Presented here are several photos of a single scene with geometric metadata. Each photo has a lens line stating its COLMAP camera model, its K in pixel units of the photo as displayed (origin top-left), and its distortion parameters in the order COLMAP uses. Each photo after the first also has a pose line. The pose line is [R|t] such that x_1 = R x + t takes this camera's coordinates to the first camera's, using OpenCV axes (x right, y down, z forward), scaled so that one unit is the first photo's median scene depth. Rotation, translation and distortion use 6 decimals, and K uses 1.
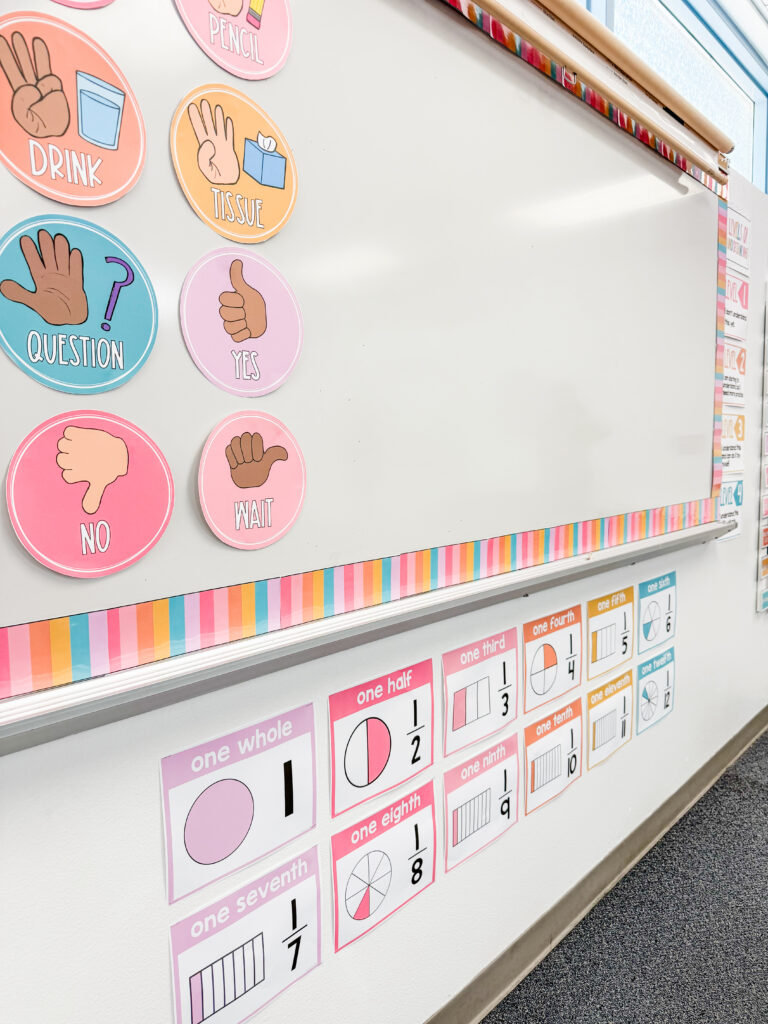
lens RADIAL K [[739.6, 0, 384.0], [0, 739.6, 512.0], [0, 0, 1]] dist [0.106185, -0.213501]
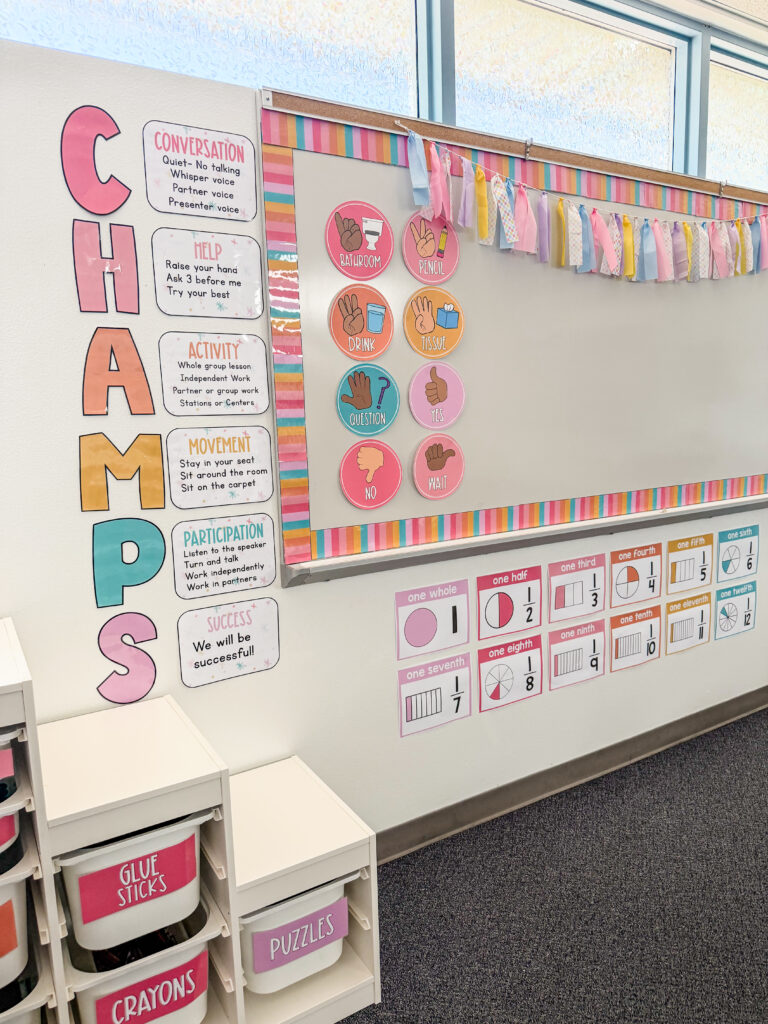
lens RADIAL K [[712.9, 0, 384.6], [0, 712.9, 517.5], [0, 0, 1]] dist [0.160738, -0.299763]
pose [[0.960529, 0.031706, -0.276369, 0.175644], [-0.012076, 0.997299, 0.072444, -0.033556], [0.277919, -0.066247, 0.958317, -0.718563]]
